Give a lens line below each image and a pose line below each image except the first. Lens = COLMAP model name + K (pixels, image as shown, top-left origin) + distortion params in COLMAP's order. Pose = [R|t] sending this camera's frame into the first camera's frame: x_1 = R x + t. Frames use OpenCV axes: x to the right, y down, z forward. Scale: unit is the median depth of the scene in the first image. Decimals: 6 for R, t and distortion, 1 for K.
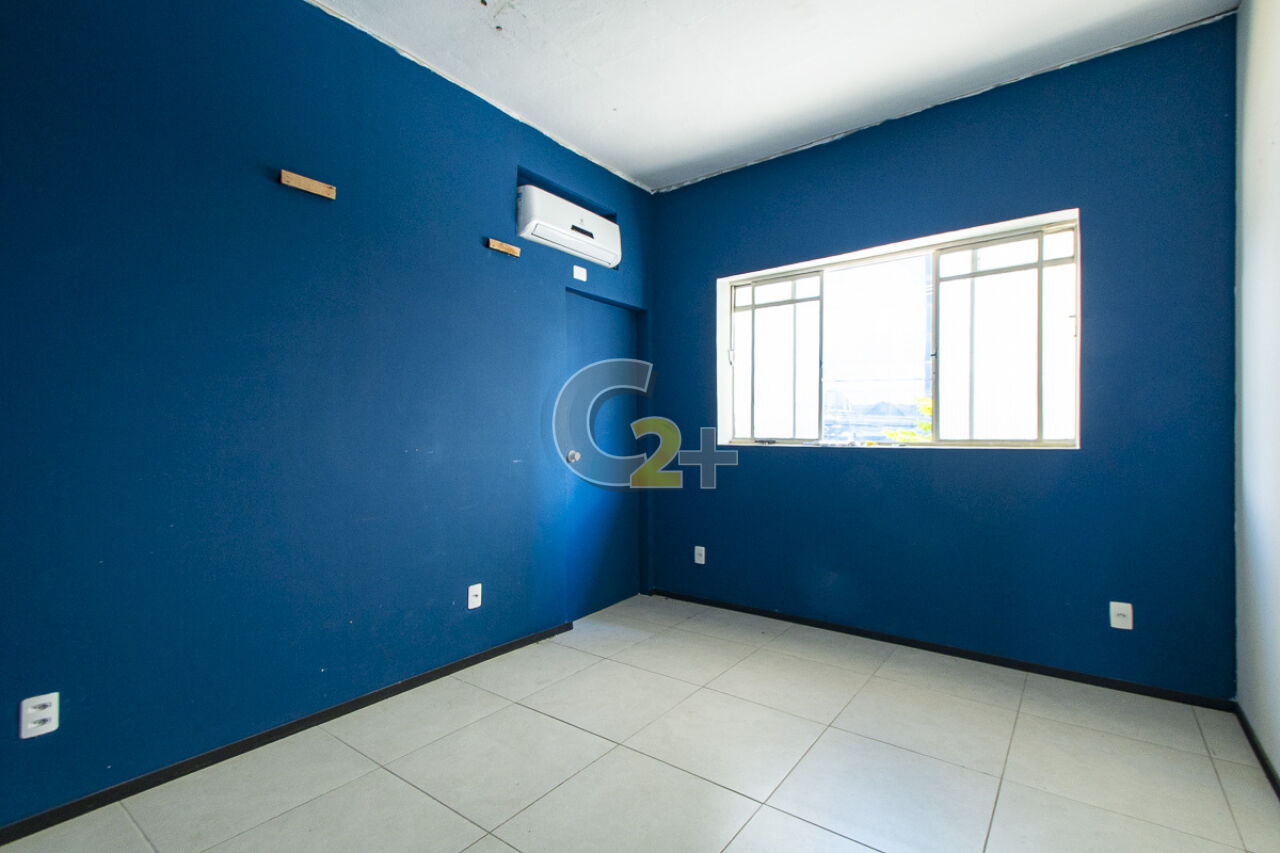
lens RADIAL K [[586.3, 0, 640.2], [0, 586.3, 446.7], [0, 0, 1]] dist [0.002097, 0.000289]
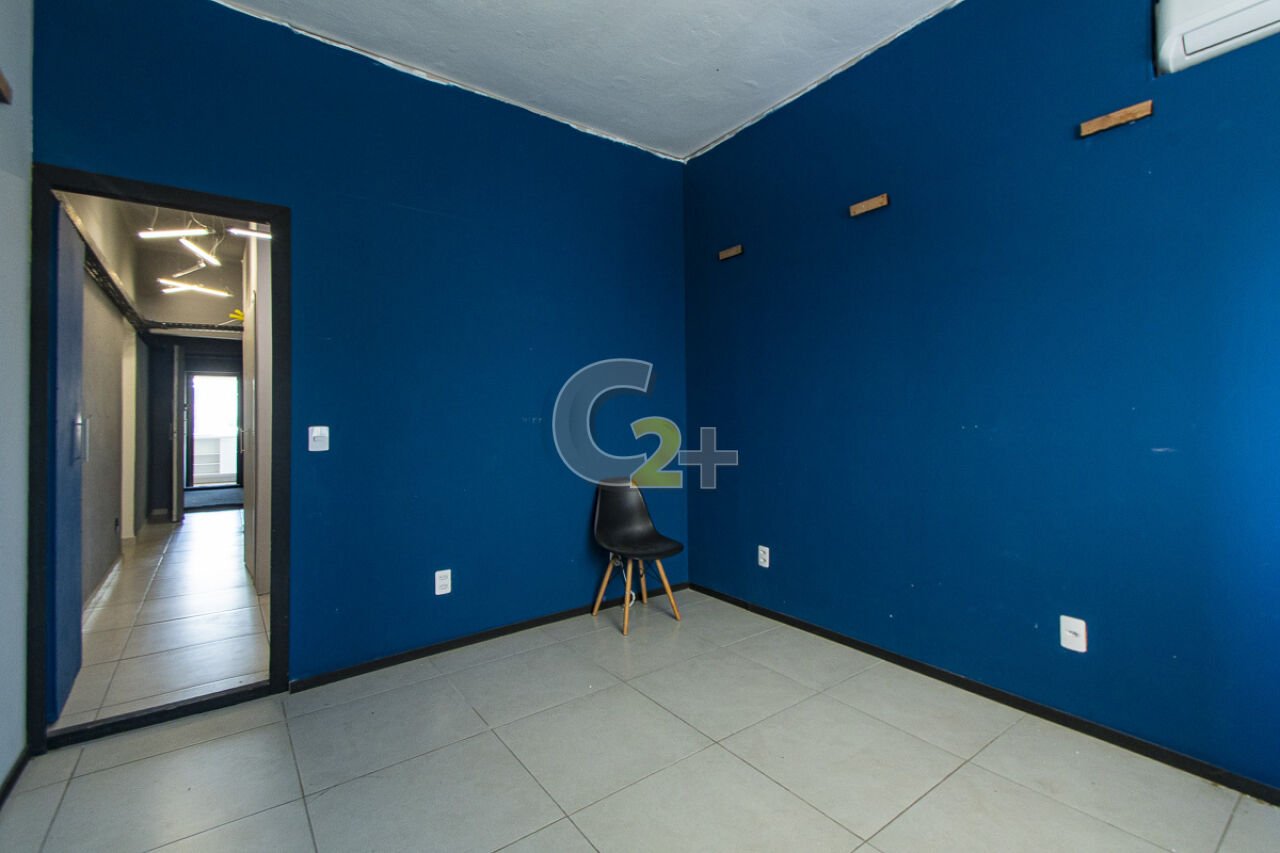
lens RADIAL K [[550.4, 0, 641.6], [0, 550.4, 409.8], [0, 0, 1]] dist [-0.001481, -0.000347]
pose [[-0.295208, -0.005462, -0.955417, 0.540351], [-0.003638, 0.999983, -0.004593, -0.013456], [0.955426, 0.002119, -0.295223, 0.730088]]
